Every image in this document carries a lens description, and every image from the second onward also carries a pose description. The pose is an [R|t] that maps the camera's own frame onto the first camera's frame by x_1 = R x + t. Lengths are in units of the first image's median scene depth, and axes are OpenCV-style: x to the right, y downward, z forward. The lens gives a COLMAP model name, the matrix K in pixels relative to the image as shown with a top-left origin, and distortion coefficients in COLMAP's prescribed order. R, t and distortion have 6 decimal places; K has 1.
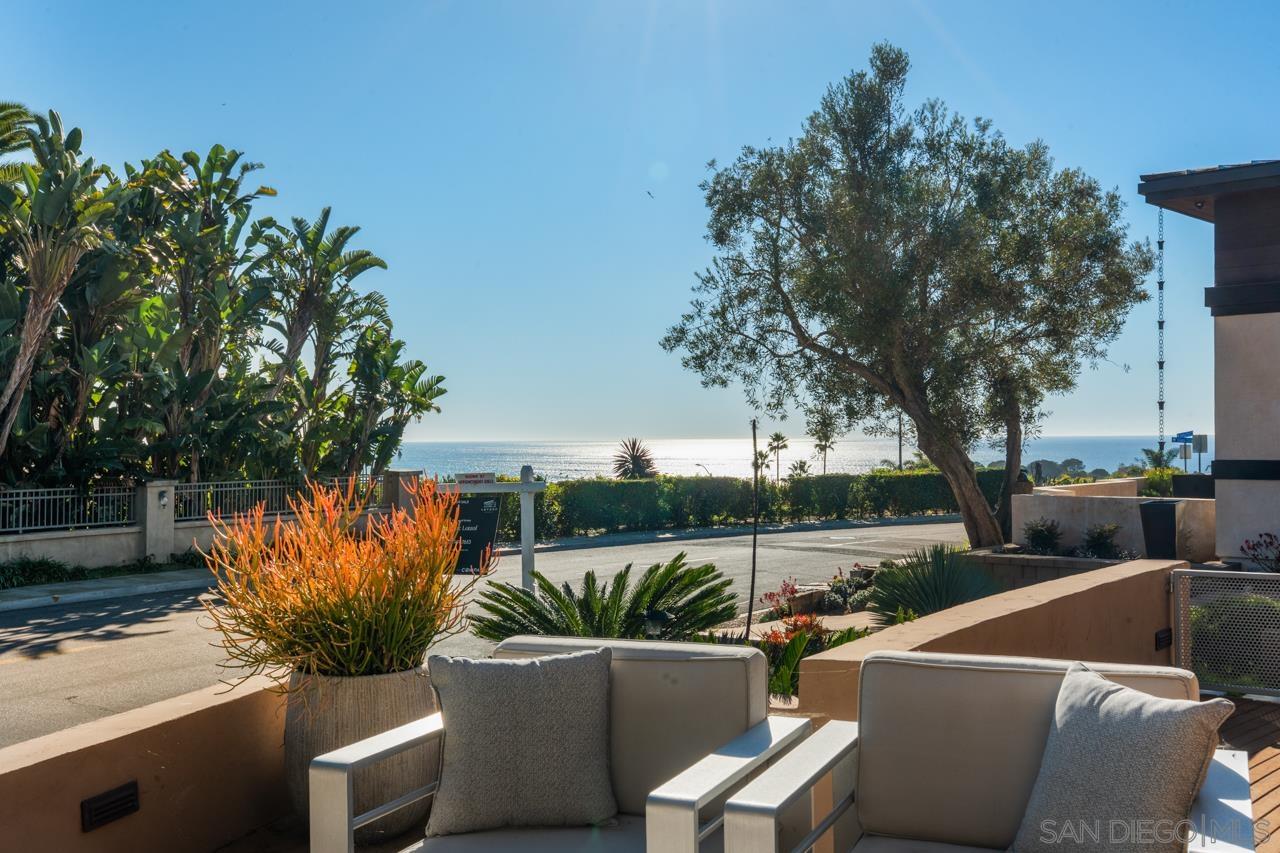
lens RADIAL K [[1292.0, 0, 633.8], [0, 1292.0, 465.4], [0, 0, 1]] dist [-0.001462, 0.018977]
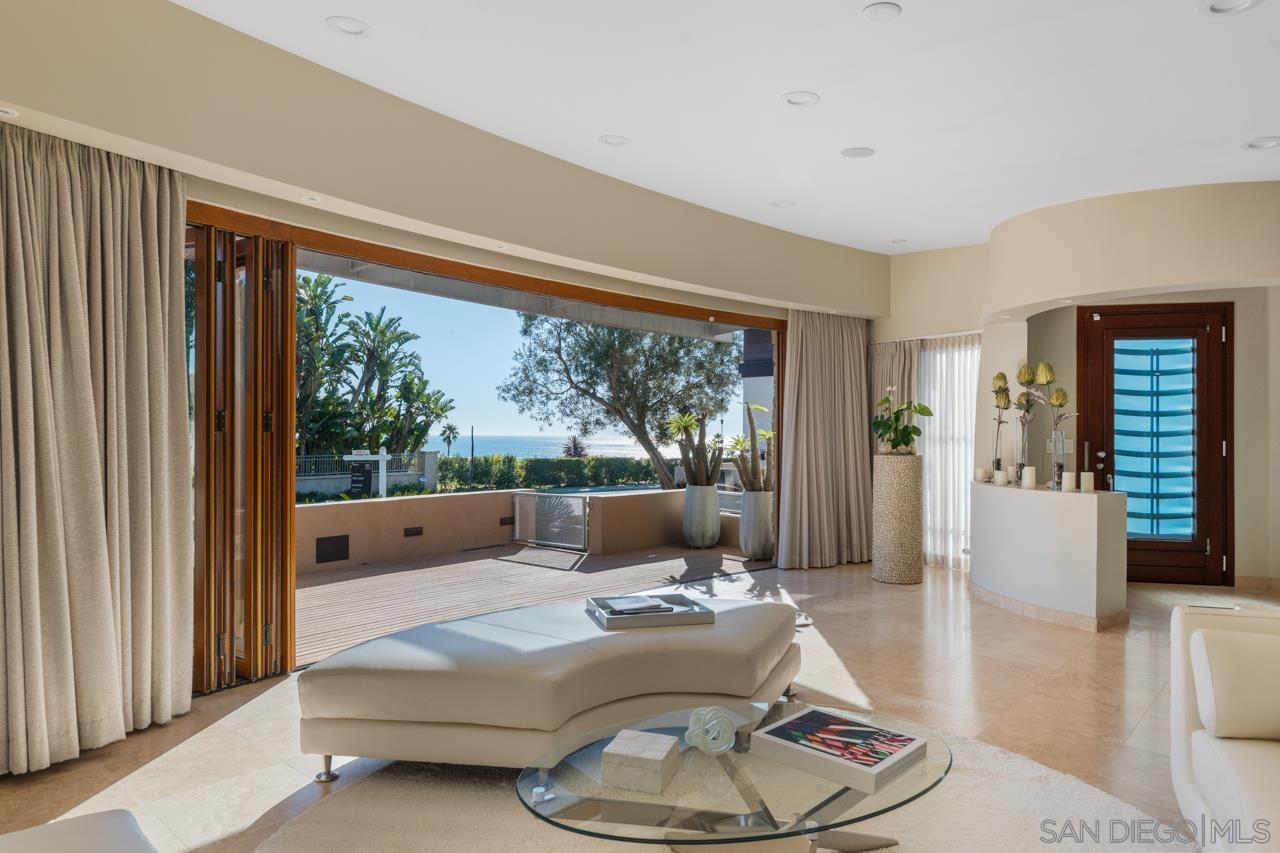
lens RADIAL K [[804.0, 0, 640.0], [0, 804.0, 426.5], [0, 0, 1]] dist [0.007568, 0.000917]
pose [[0.999247, 0.014864, -0.035851, 0.243741], [-0.015974, 0.999395, -0.030882, -0.000018], [0.035370, 0.031432, 0.998880, -0.174824]]
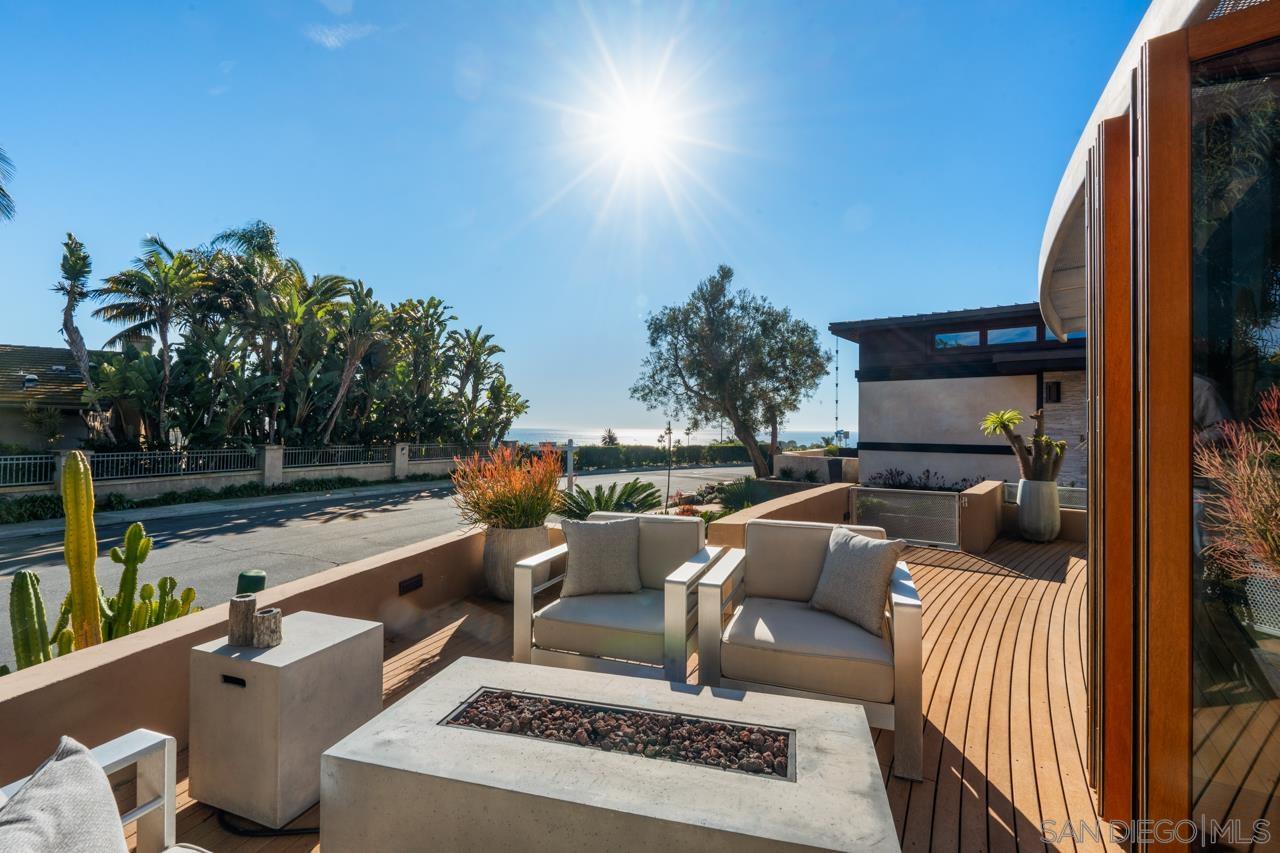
lens RADIAL K [[556.8, 0, 640.0], [0, 556.8, 426.5], [0, 0, 1]] dist [-0.002392, -0.000907]
pose [[0.997946, 0.019353, 0.061075, -0.013437], [-0.017843, 0.999524, -0.025163, 0.000276], [-0.061533, 0.024022, 0.997816, -0.002968]]
